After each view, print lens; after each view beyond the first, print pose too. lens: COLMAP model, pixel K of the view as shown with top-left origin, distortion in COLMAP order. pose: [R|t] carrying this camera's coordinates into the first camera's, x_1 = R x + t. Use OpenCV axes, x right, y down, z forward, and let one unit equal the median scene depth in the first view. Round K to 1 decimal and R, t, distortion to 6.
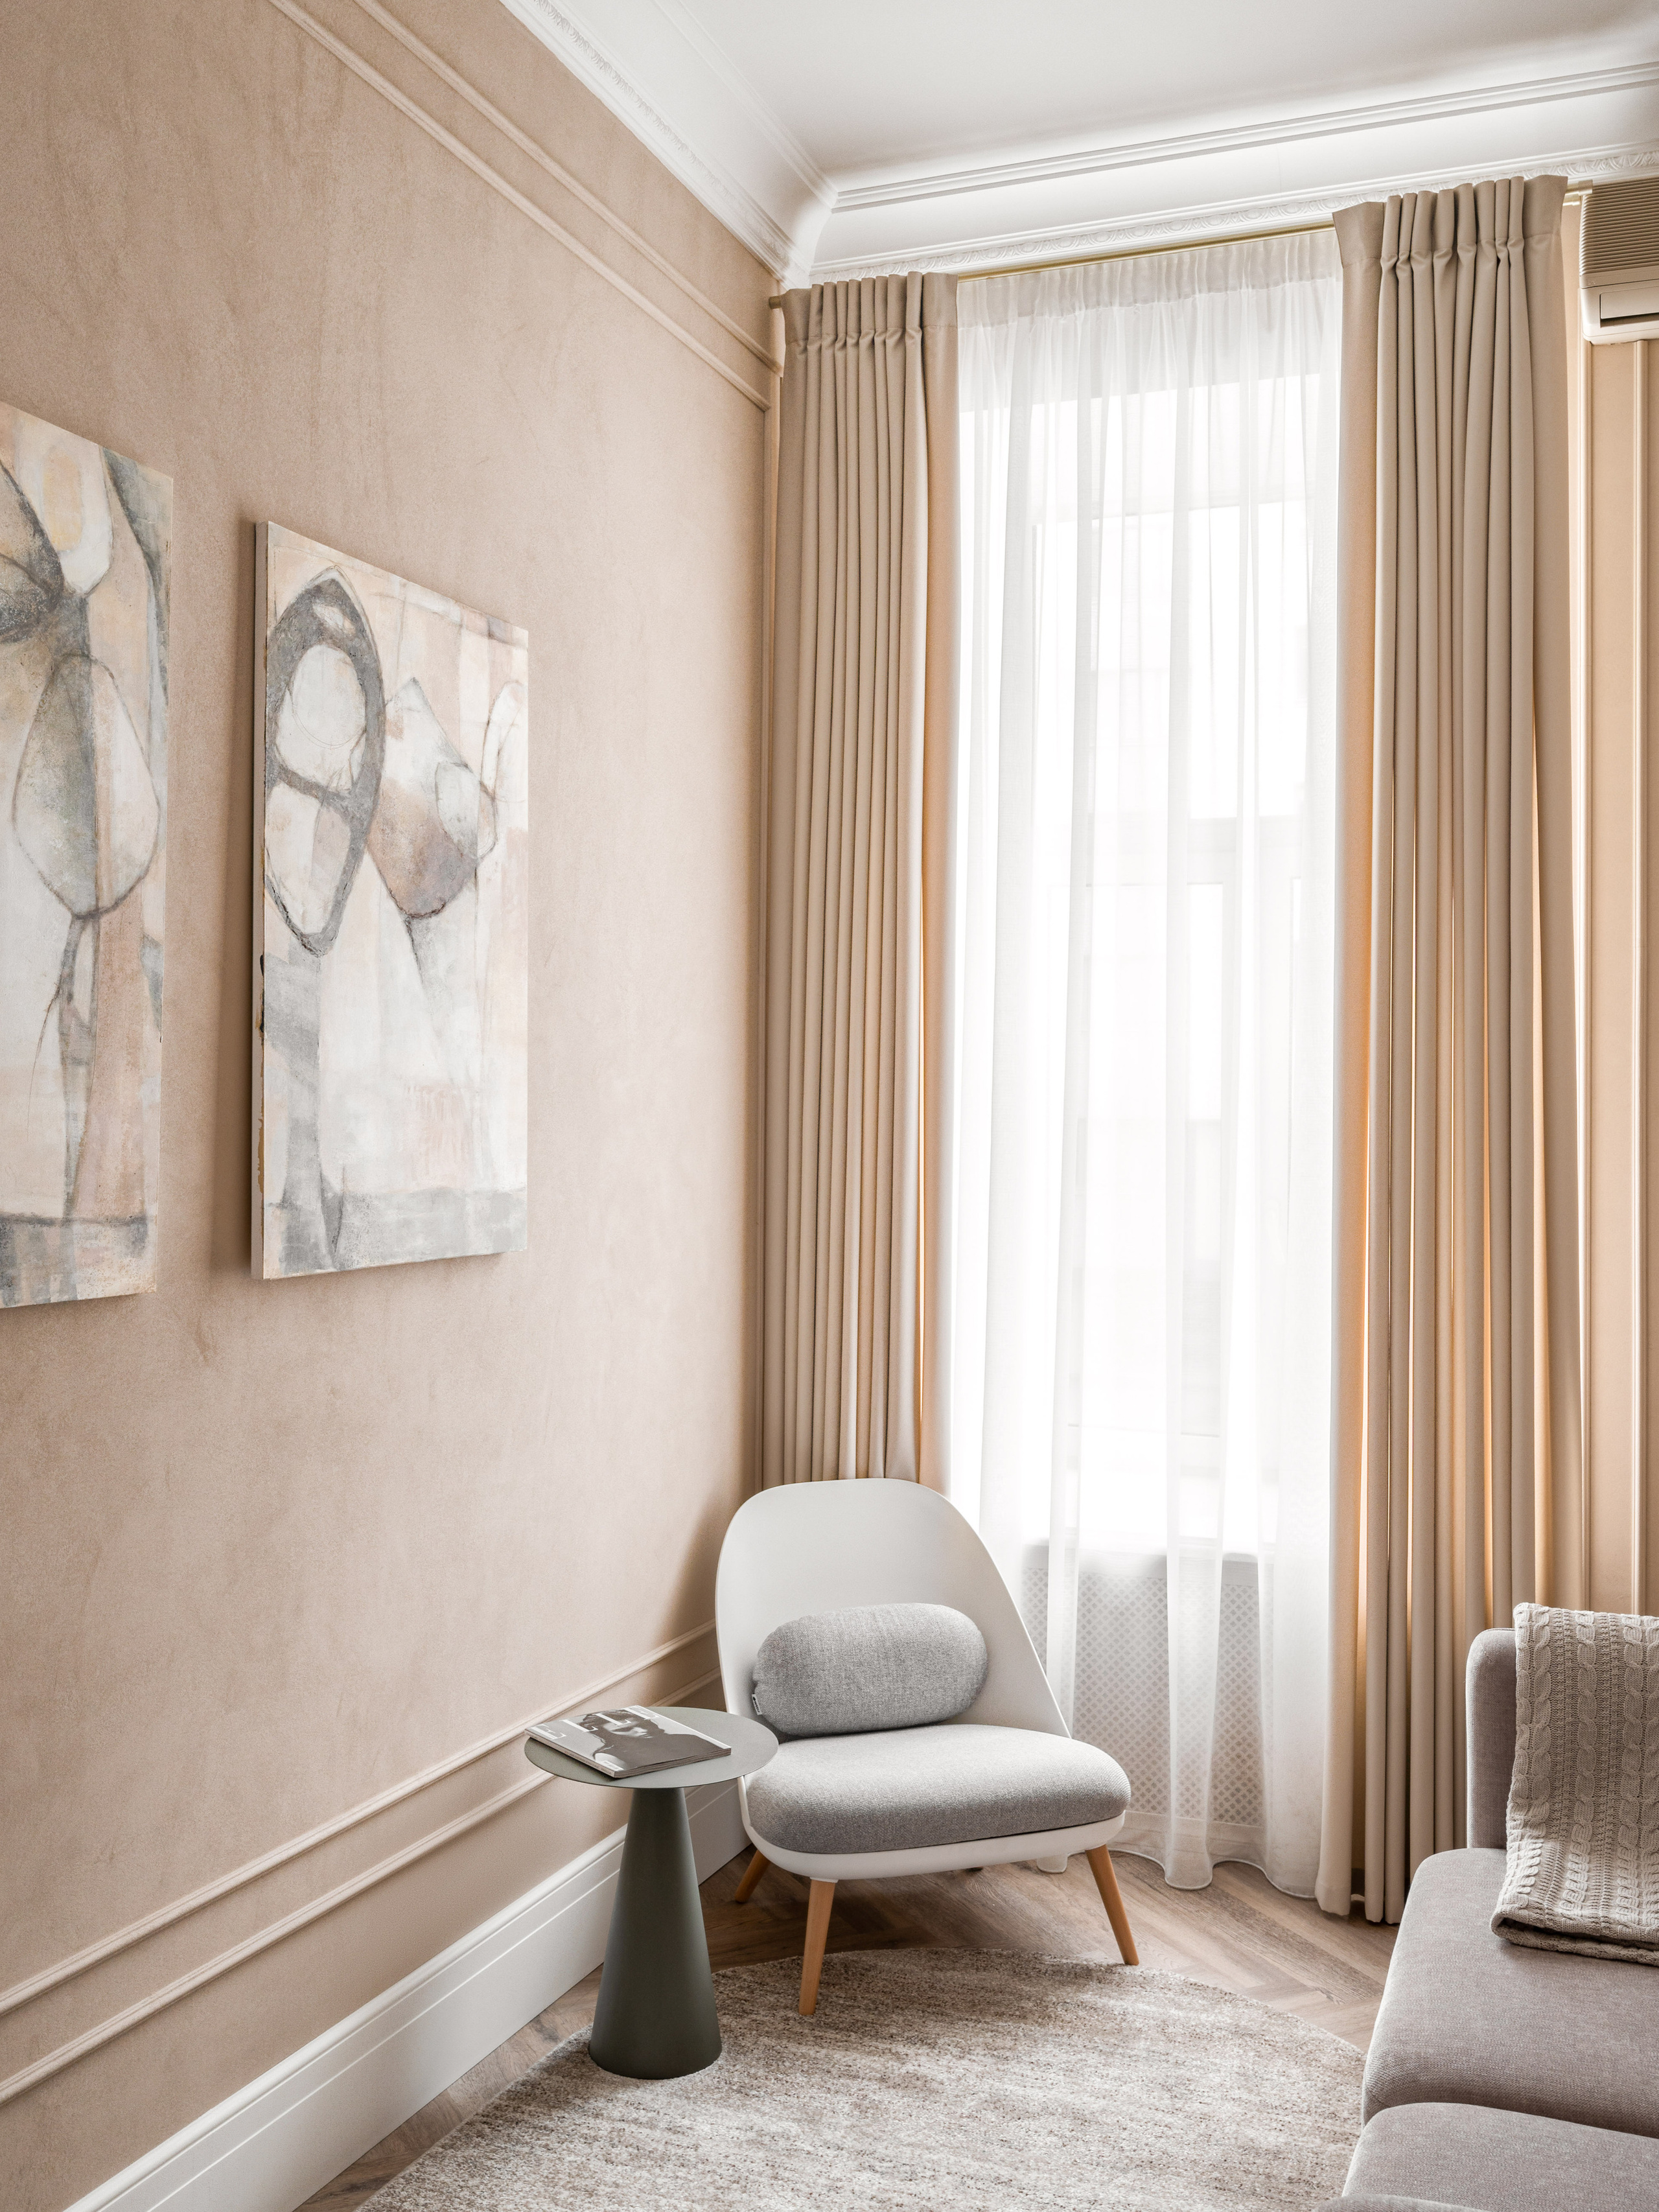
lens RADIAL K [[2132.6, 0, 829.5], [0, 2132.6, 1106.0], [0, 0, 1]] dist [-0.000845, -0.007822]
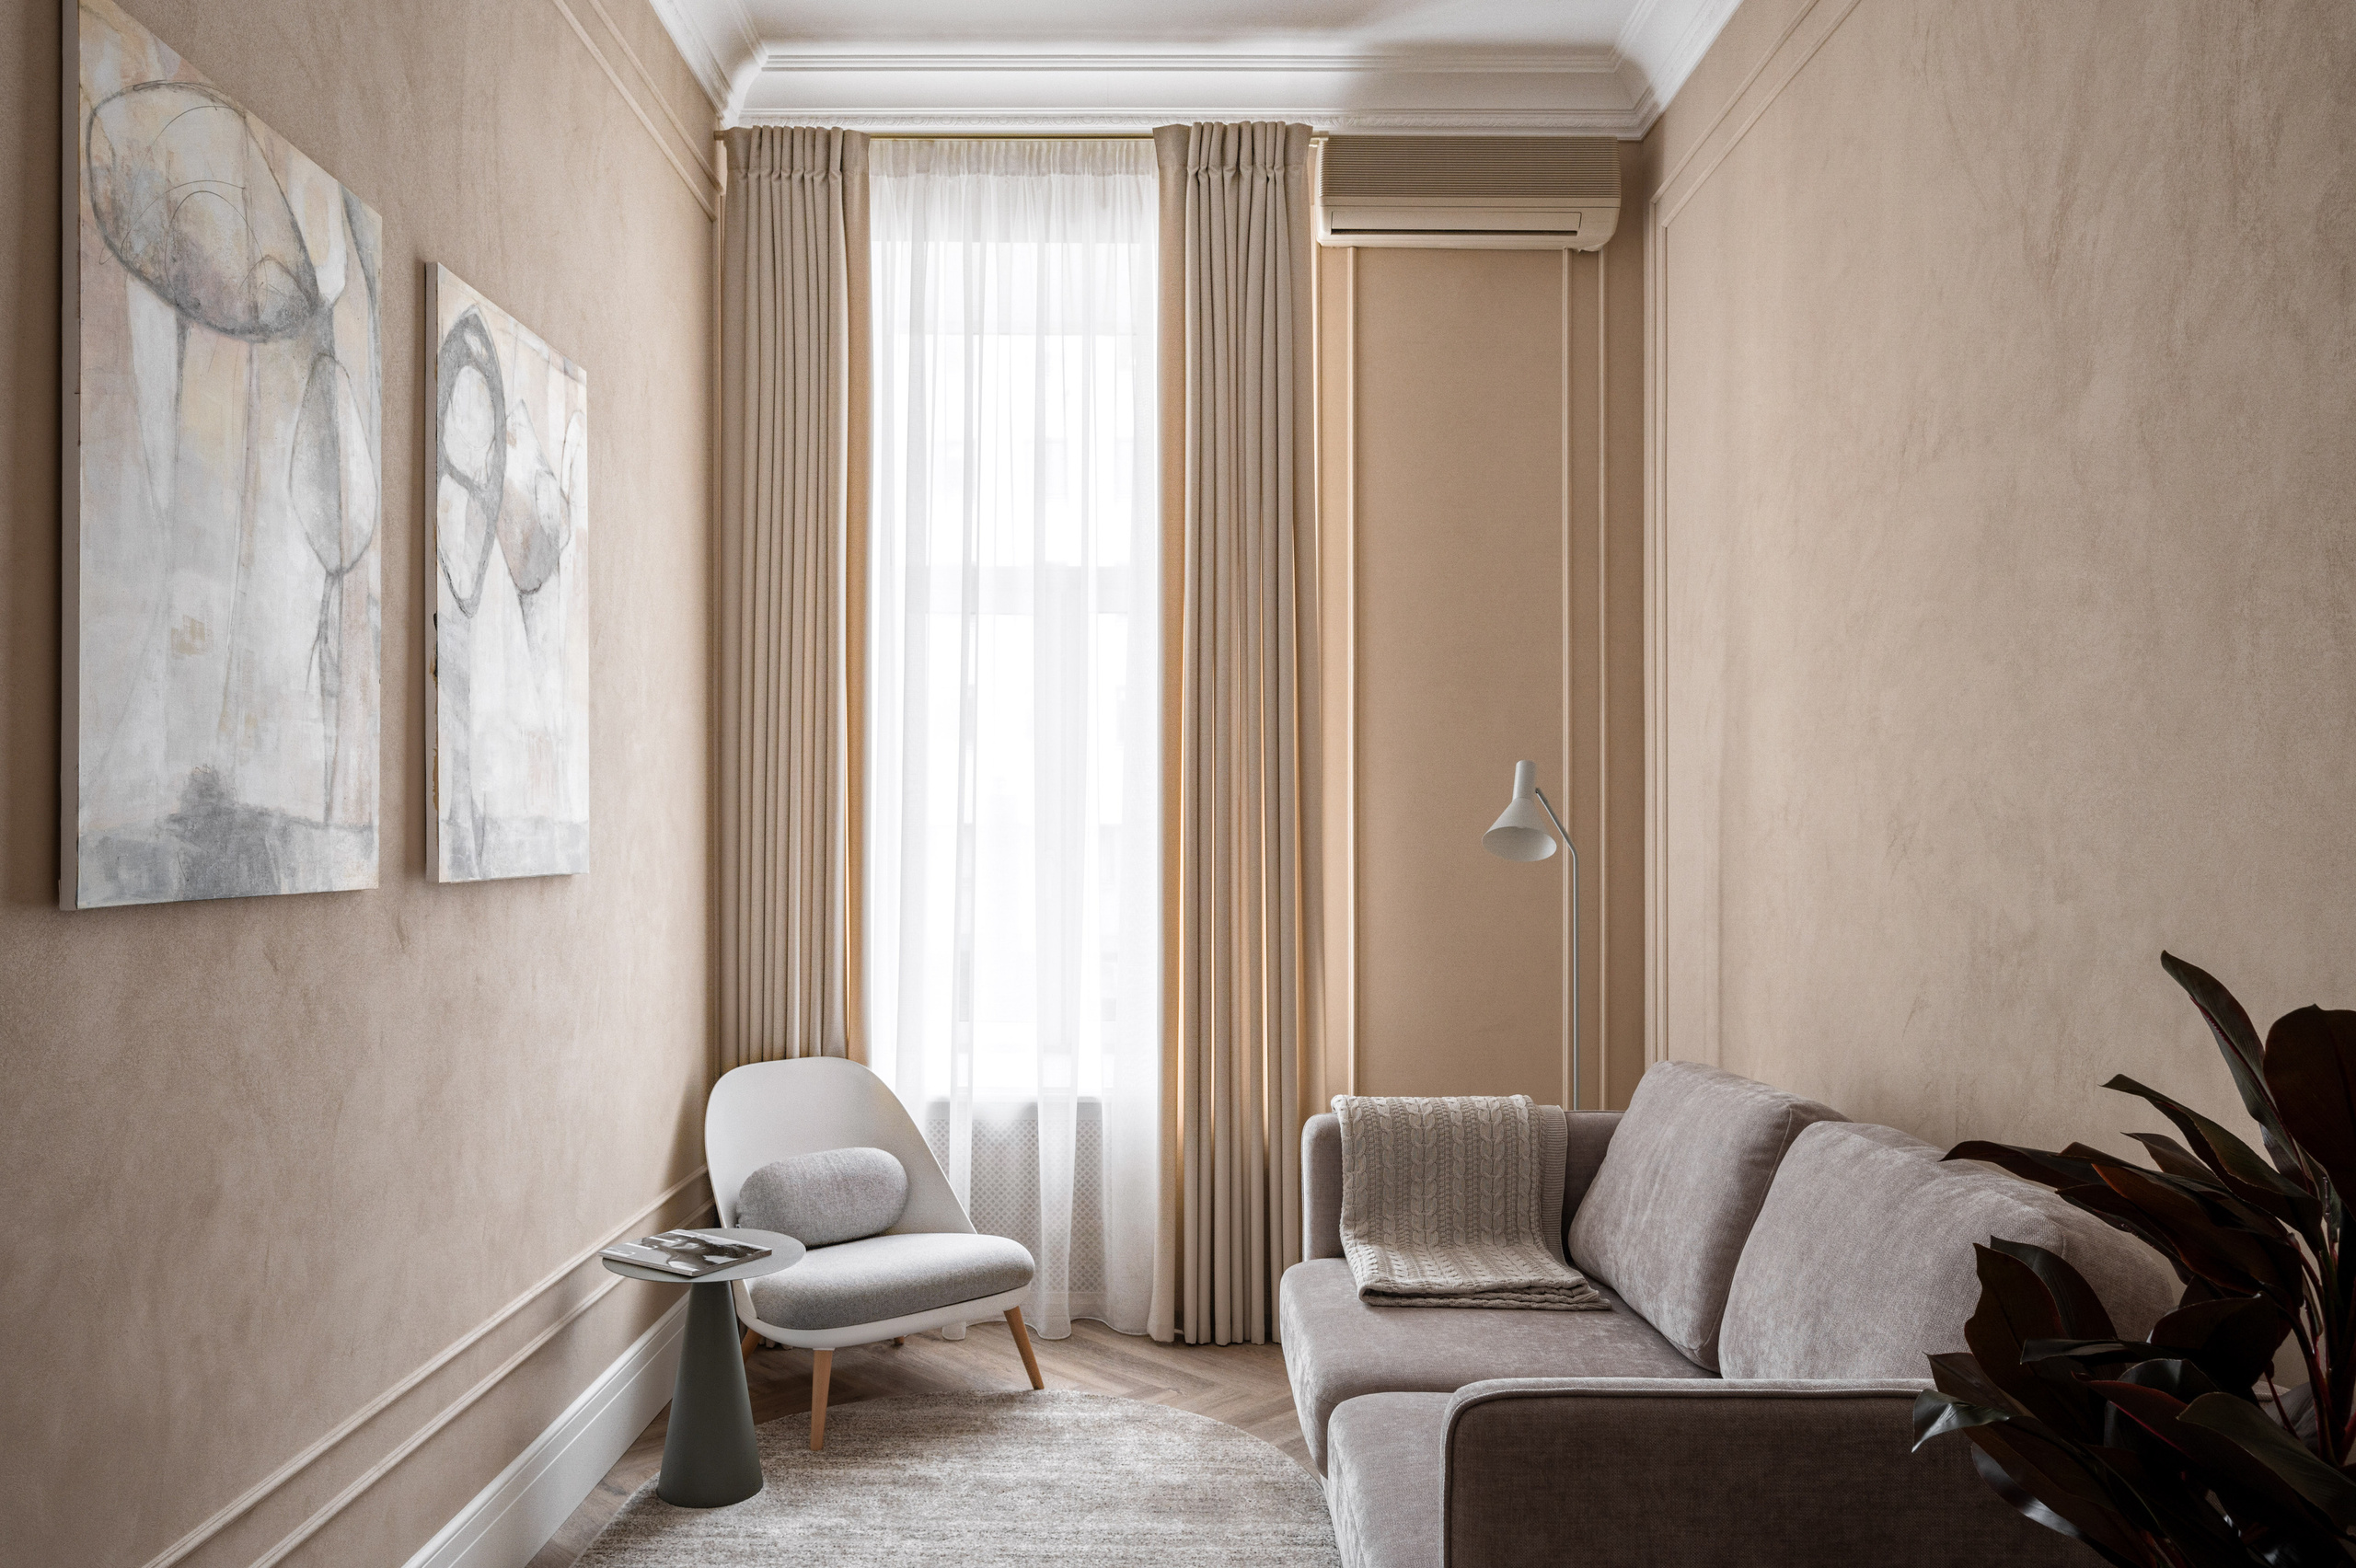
lens RADIAL K [[1676.8, 0, 1174.9], [0, 1676.8, 847.9], [0, 0, 1]] dist [-0.003644, -0.000097]
pose [[0.934728, -0.007977, 0.355274, -0.167141], [0.000951, 0.999801, 0.019945, 0.032904], [-0.355362, -0.018305, 0.934550, -0.039646]]
